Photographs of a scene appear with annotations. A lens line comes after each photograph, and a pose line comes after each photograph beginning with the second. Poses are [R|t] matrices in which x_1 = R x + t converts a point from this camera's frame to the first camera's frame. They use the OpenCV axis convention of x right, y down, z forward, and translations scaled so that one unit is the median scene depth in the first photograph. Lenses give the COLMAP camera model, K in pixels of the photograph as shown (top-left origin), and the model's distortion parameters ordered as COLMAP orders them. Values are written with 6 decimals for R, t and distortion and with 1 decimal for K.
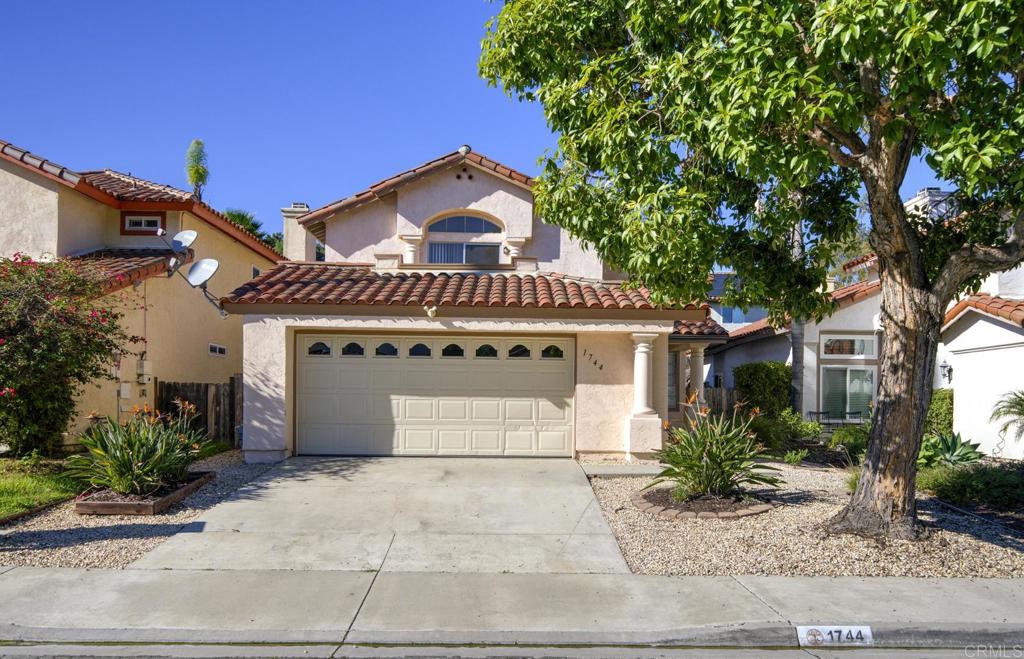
lens RADIAL K [[736.5, 0, 530.9], [0, 736.5, 386.8], [0, 0, 1]] dist [-0.010663, 0.011501]
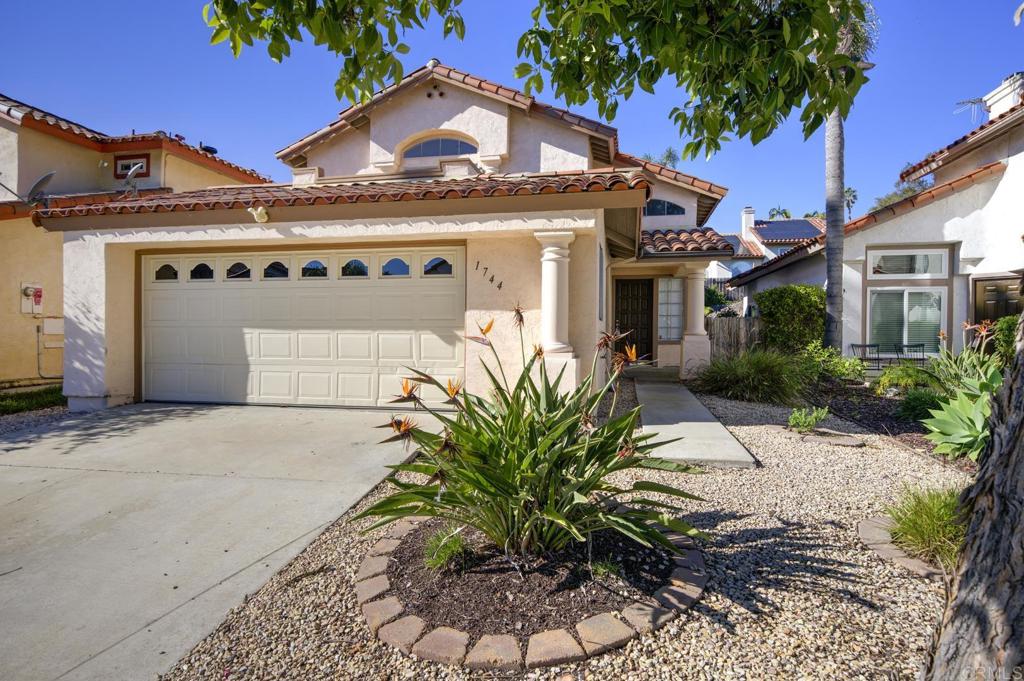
lens RADIAL K [[539.7, 0, 506.9], [0, 539.7, 334.9], [0, 0, 1]] dist [0.006348, -0.000593]
pose [[0.973116, -0.007613, -0.230191, 0.220156], [0.012314, 0.999744, 0.018993, 0.011057], [0.229987, -0.021317, 0.972960, 0.497101]]
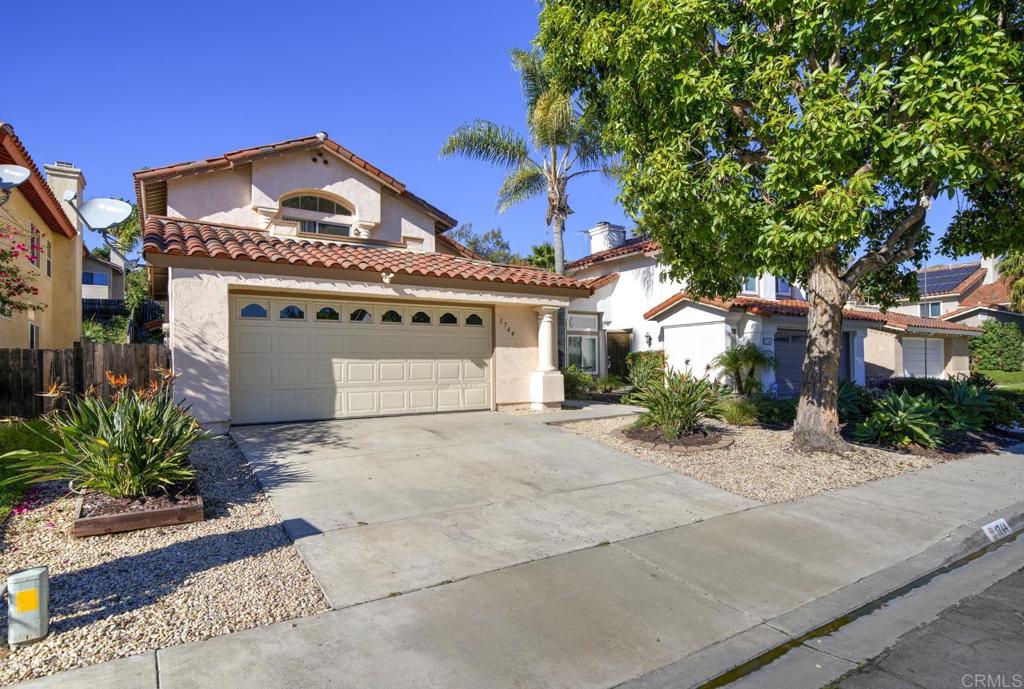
lens RADIAL K [[527.9, 0, 514.1], [0, 527.9, 349.2], [0, 0, 1]] dist [0.001351, 0.001491]
pose [[0.866750, -0.004188, 0.498725, -0.335145], [0.007758, 0.999957, -0.005085, 0.003784], [-0.498682, 0.008276, 0.866745, 0.247806]]
